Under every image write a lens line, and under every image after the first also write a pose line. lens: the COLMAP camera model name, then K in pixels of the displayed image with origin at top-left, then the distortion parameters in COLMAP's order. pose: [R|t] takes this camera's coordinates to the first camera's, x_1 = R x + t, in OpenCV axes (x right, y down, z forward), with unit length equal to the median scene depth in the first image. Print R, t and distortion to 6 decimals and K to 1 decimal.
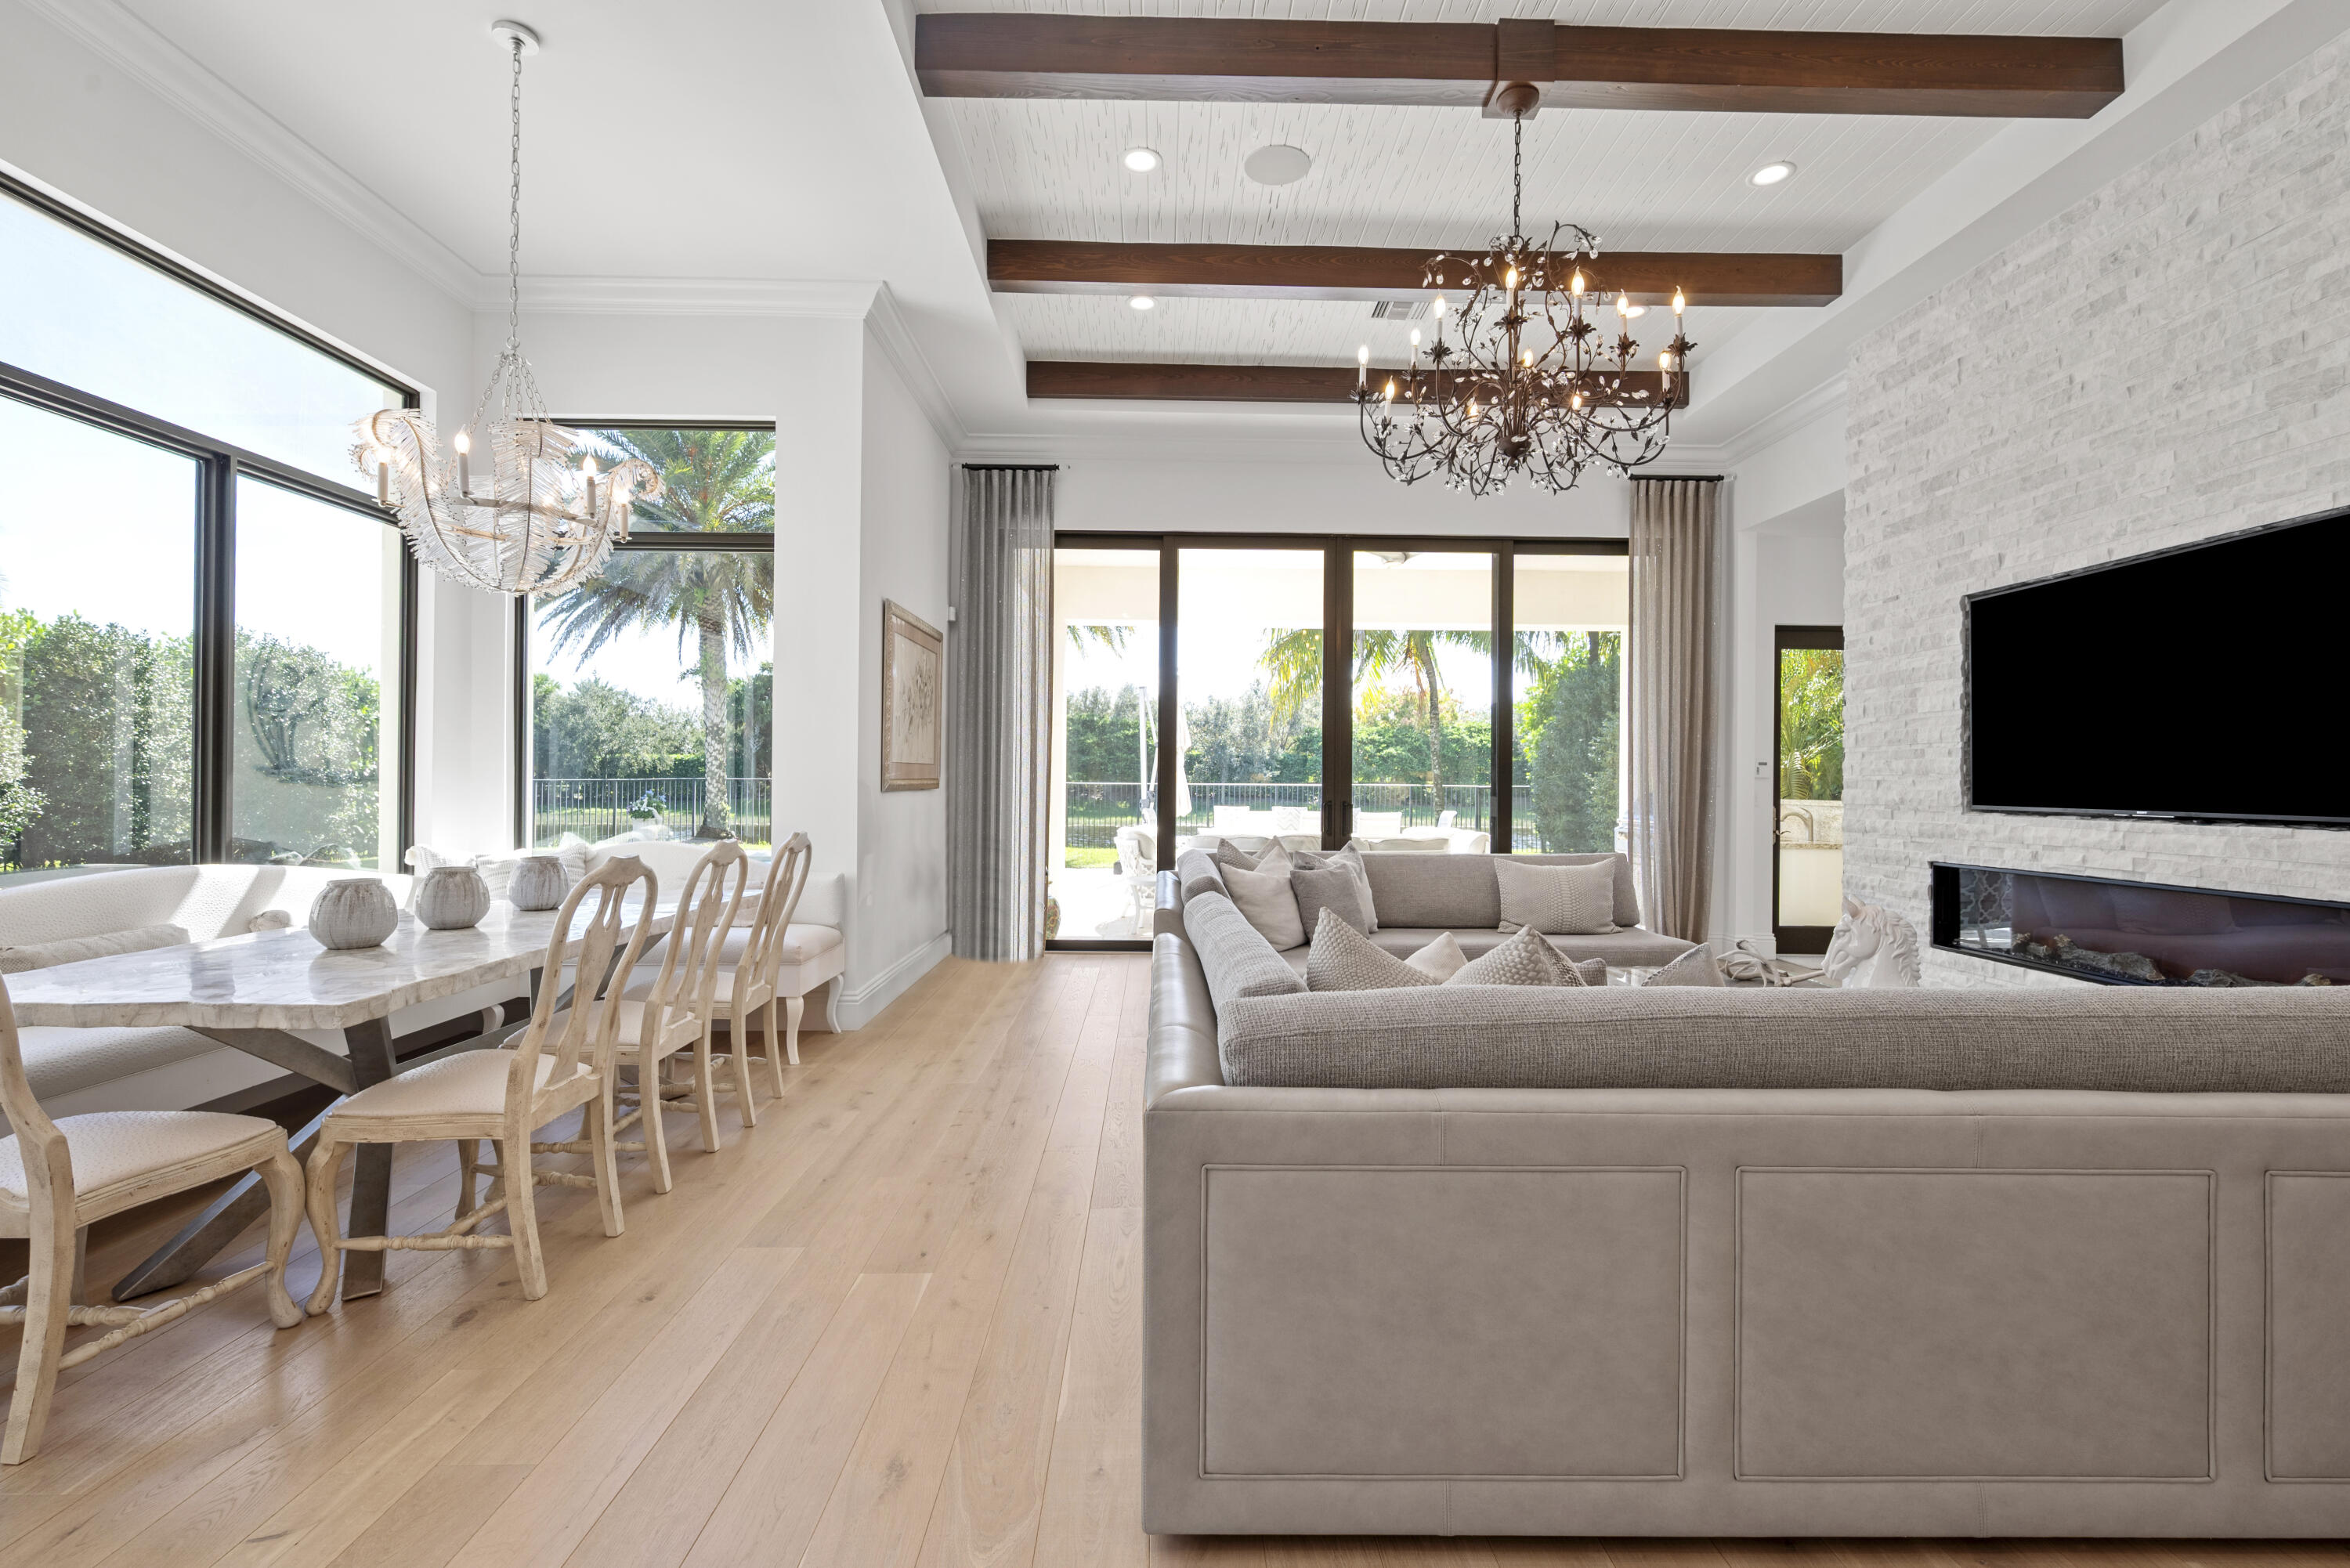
lens RADIAL K [[1026.5, 0, 1179.4], [0, 1026.5, 781.7], [0, 0, 1]] dist [-0.000262, 0.000554]
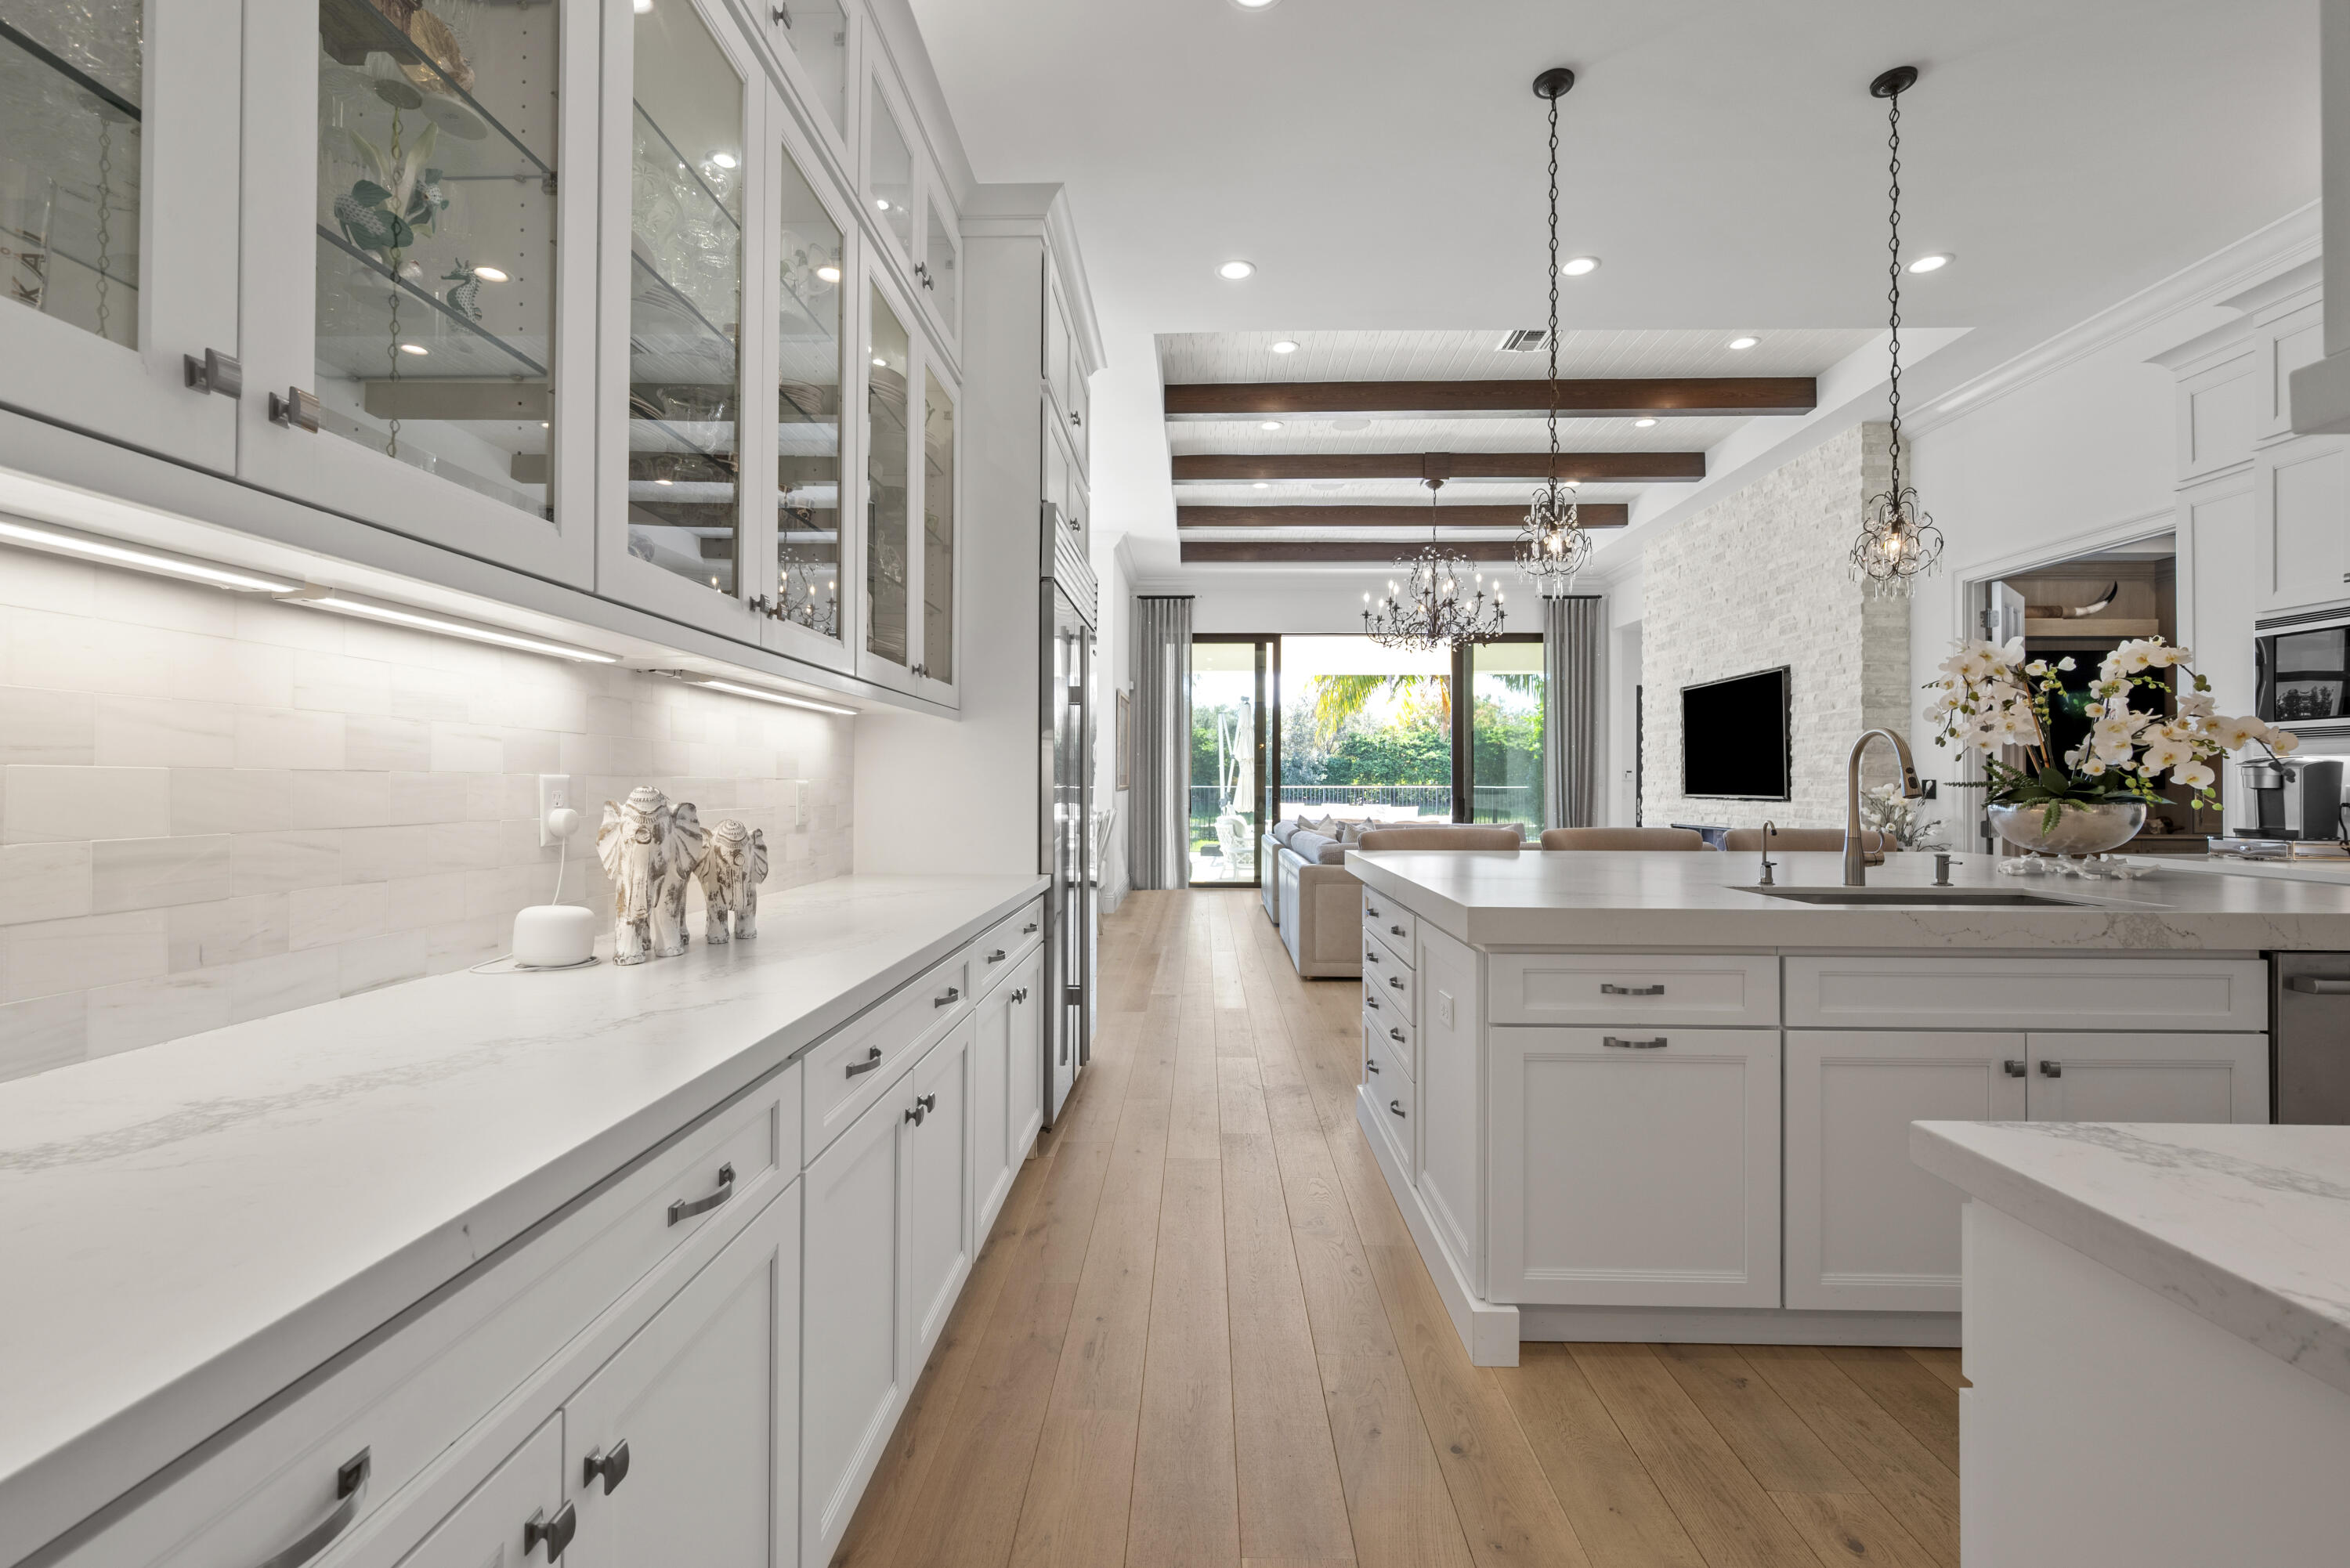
lens RADIAL K [[1026.5, 0, 1172.6], [0, 1026.5, 776.6], [0, 0, 1]] dist [-0.000262, 0.000554]
pose [[0.998744, -0.005368, -0.049825, -0.098413], [0.004965, 0.999954, -0.008214, 0.000596], [0.049866, 0.007956, 0.998724, -0.911599]]
